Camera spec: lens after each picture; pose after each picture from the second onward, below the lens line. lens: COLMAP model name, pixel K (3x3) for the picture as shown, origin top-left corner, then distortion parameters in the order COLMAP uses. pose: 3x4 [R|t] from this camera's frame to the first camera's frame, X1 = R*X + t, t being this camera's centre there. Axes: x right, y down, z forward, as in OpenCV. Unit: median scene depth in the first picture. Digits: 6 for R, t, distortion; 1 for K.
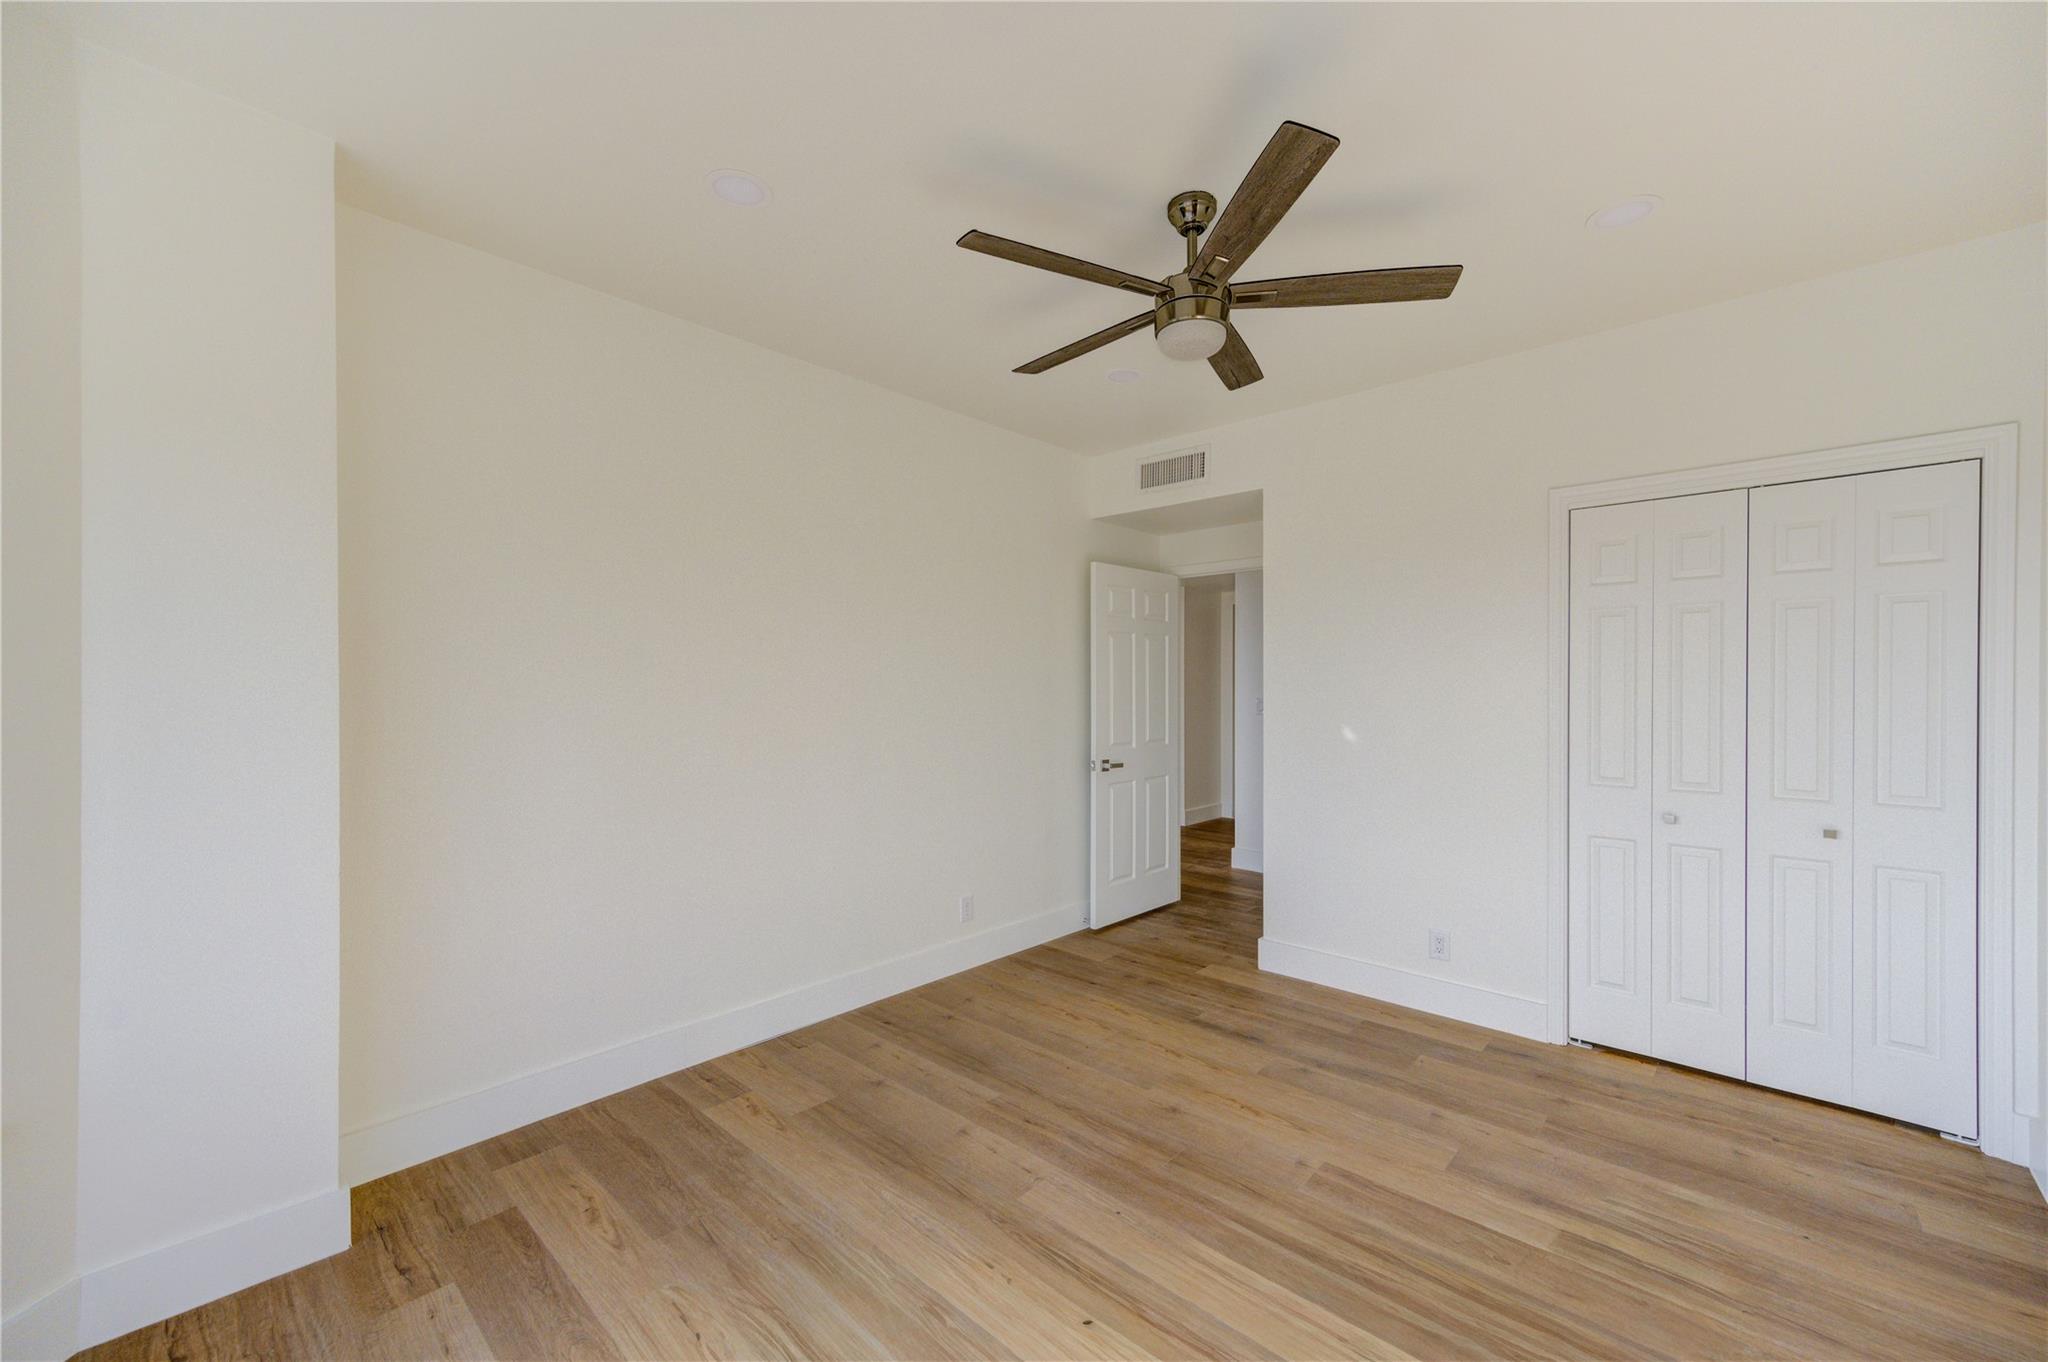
lens RADIAL K [[808.7, 0, 1034.1], [0, 808.7, 693.7], [0, 0, 1]] dist [0.007154, -0.000583]
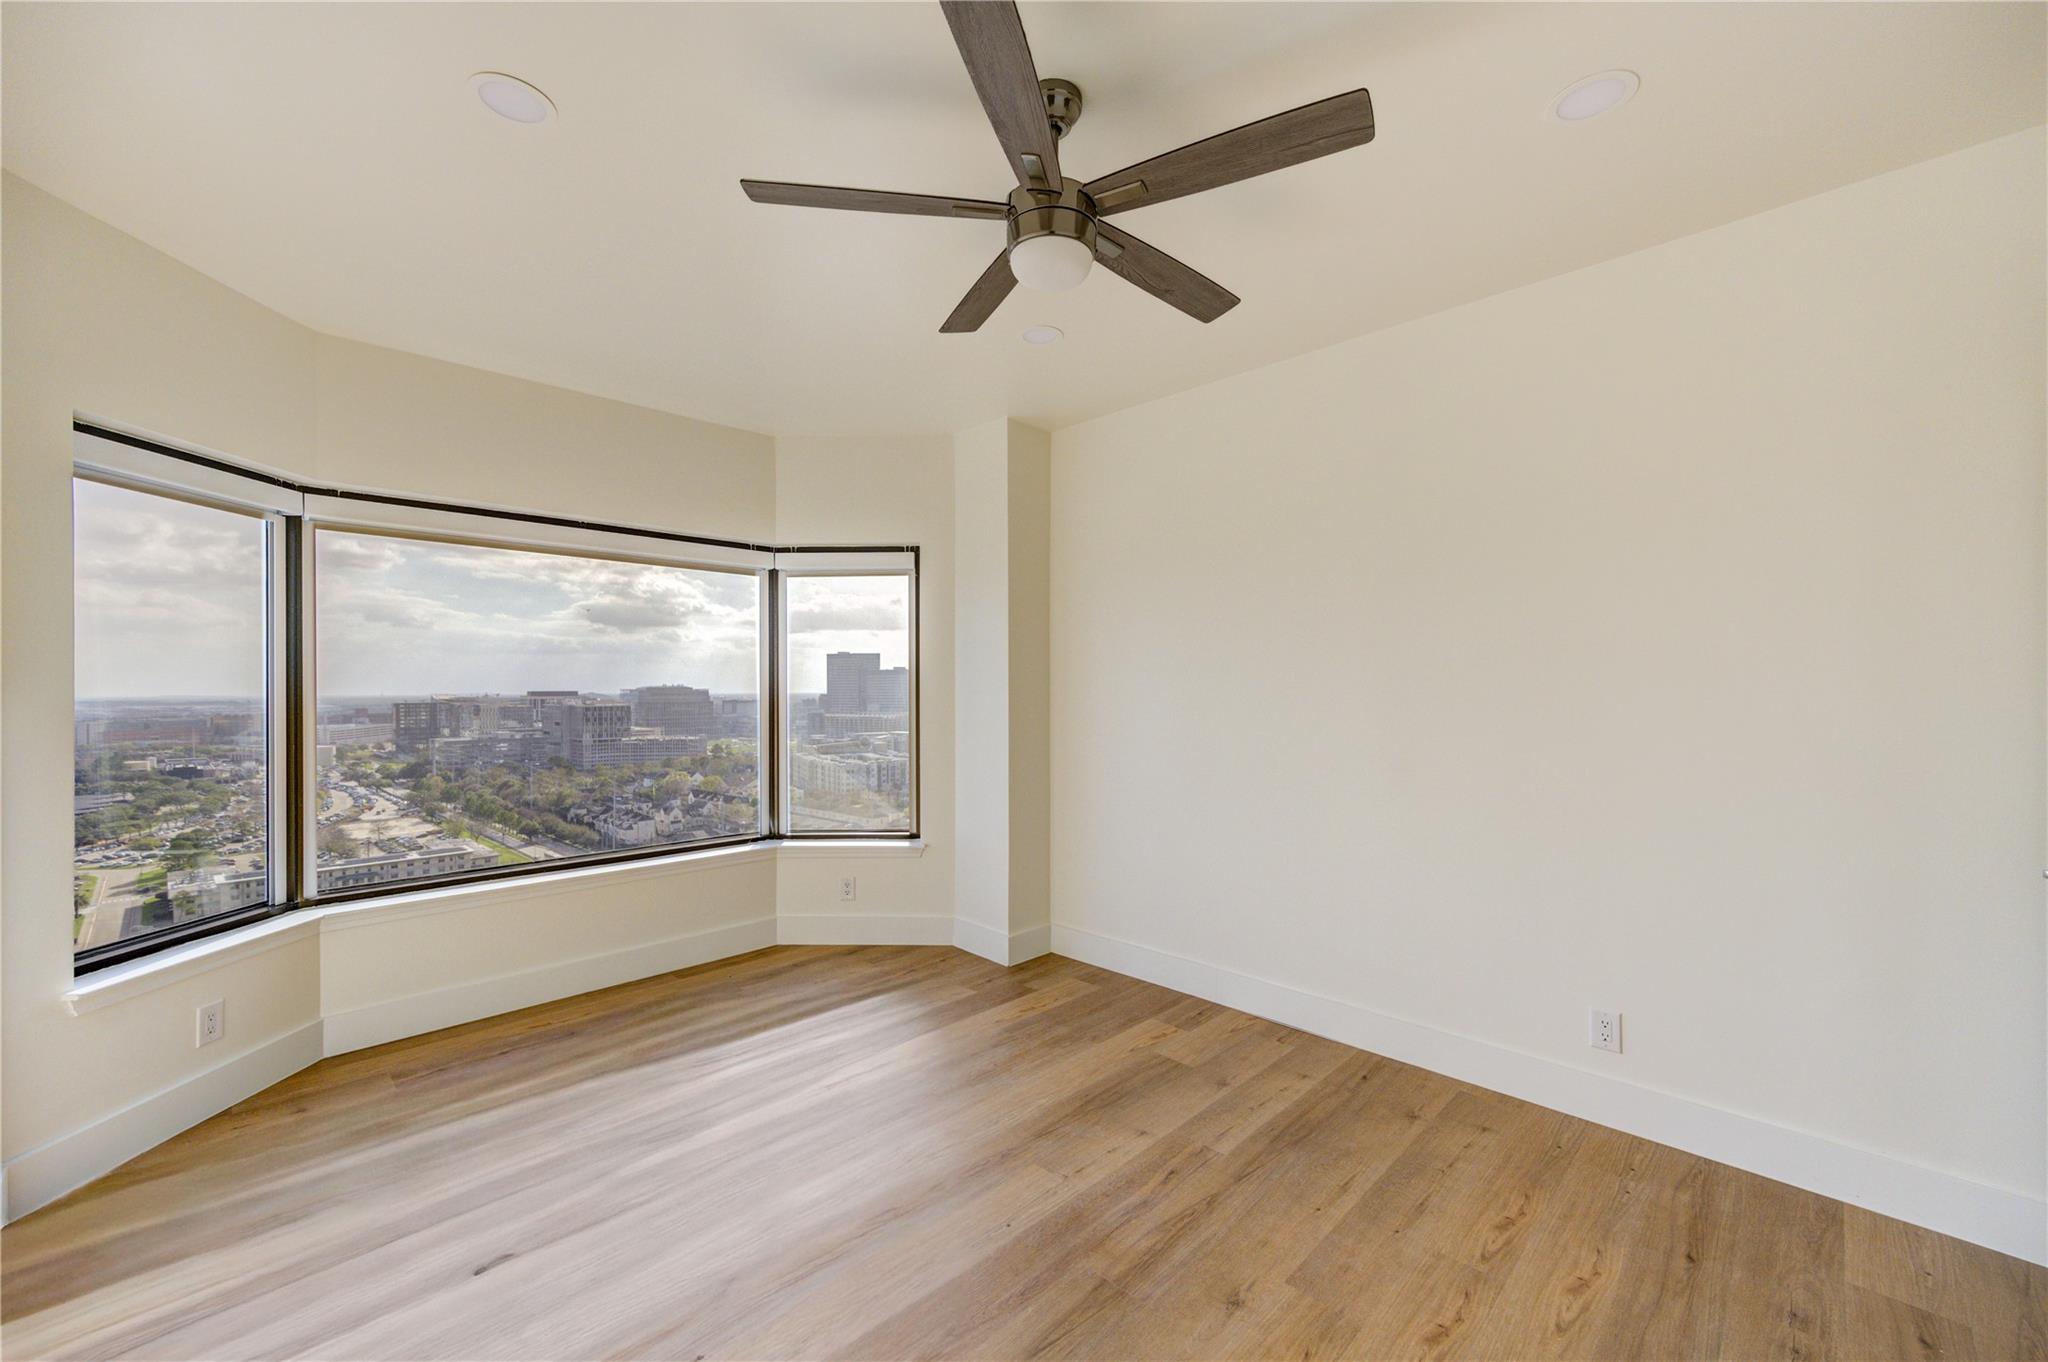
lens RADIAL K [[808.7, 0, 1024.3], [0, 808.7, 679.4], [0, 0, 1]] dist [0.007154, -0.000583]
pose [[-0.040223, -0.007151, -0.999165, 0.882021], [-0.006556, 0.999955, -0.006893, -0.005476], [0.999169, 0.006273, -0.040268, 0.862559]]
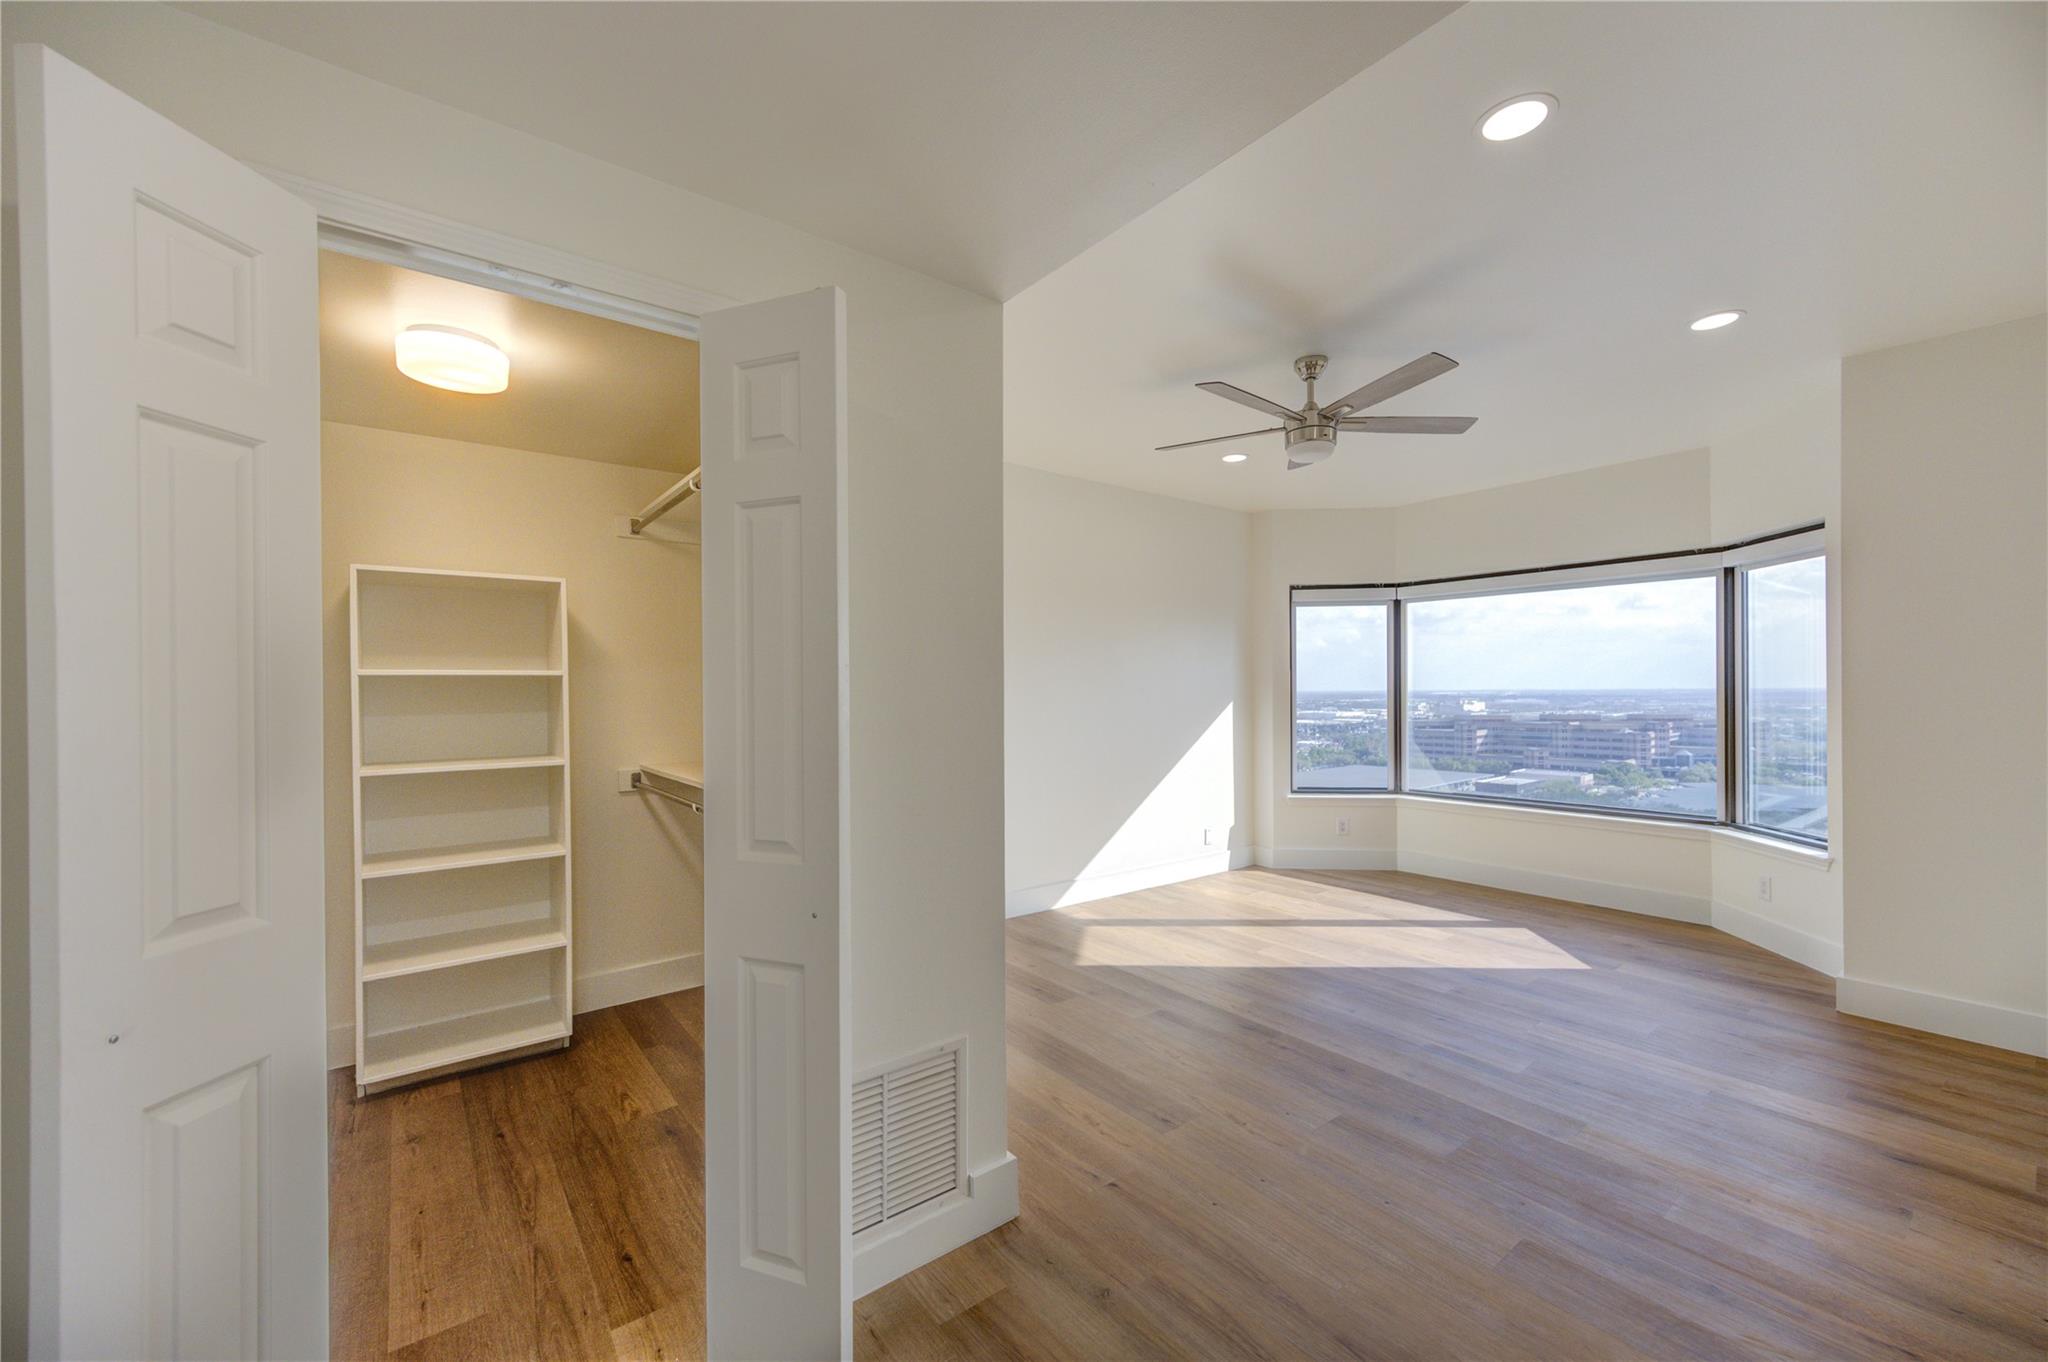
lens RADIAL K [[808.7, 0, 1025.0], [0, 808.7, 691.6], [0, 0, 1]] dist [0.007154, -0.000583]
pose [[-0.983816, 0.013415, 0.178677, 0.381911], [0.015586, 0.999821, 0.010752, -0.012682], [-0.178501, 0.013363, -0.983849, 2.232958]]
